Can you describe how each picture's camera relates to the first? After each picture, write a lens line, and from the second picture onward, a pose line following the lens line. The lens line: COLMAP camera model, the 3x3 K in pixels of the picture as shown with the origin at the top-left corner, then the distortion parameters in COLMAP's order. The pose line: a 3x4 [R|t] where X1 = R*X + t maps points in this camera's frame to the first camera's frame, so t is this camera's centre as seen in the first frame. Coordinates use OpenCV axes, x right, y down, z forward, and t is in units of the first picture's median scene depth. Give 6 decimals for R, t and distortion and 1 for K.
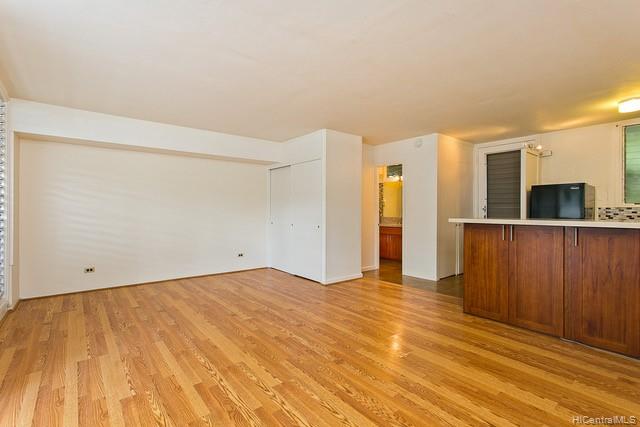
lens RADIAL K [[302.9, 0, 317.6], [0, 302.9, 211.7], [0, 0, 1]] dist [-0.001846, 0.000658]
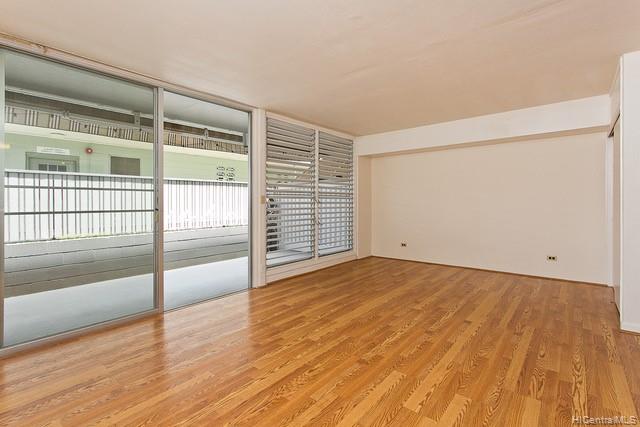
lens RADIAL K [[302.9, 0, 320.0], [0, 302.9, 211.2], [0, 0, 1]] dist [-0.001846, 0.000658]
pose [[0.191490, 0.028268, -0.981087, 0.798066], [0.002447, 0.999568, 0.029278, 0.001546], [0.981491, -0.008008, 0.191338, 0.583728]]
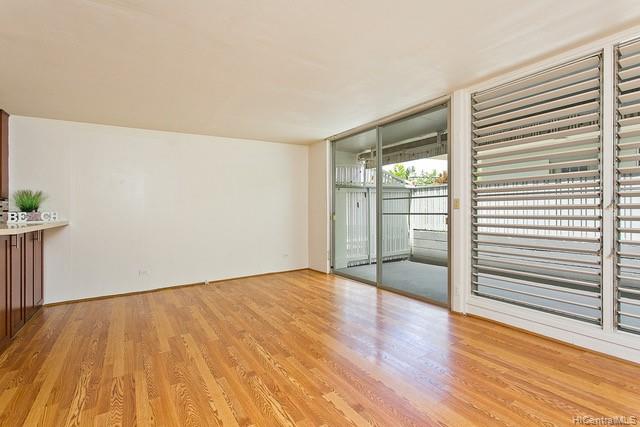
lens RADIAL K [[302.9, 0, 318.2], [0, 302.9, 202.0], [0, 0, 1]] dist [-0.001846, 0.000658]
pose [[-0.992891, 0.022920, 0.116802, -0.334262], [0.020708, 0.999583, -0.020115, -0.006348], [-0.117214, -0.017554, -0.992951, 1.858047]]
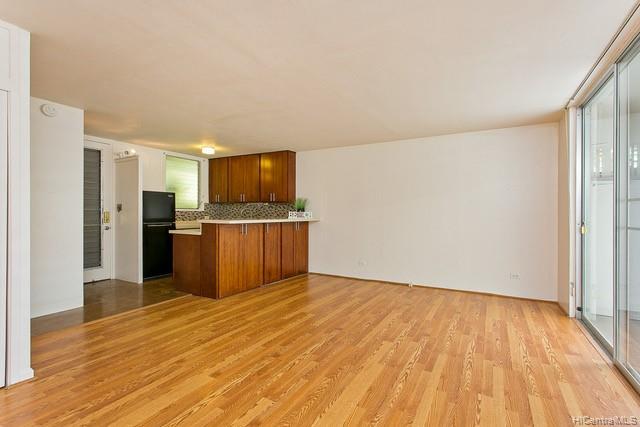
lens RADIAL K [[302.9, 0, 320.5], [0, 302.9, 211.4], [0, 0, 1]] dist [-0.001846, 0.000658]
pose [[-0.368744, 0.000473, 0.929531, -0.952445], [-0.001223, 0.999999, -0.000994, -0.015625], [-0.929530, -0.001503, -0.368743, 1.313694]]
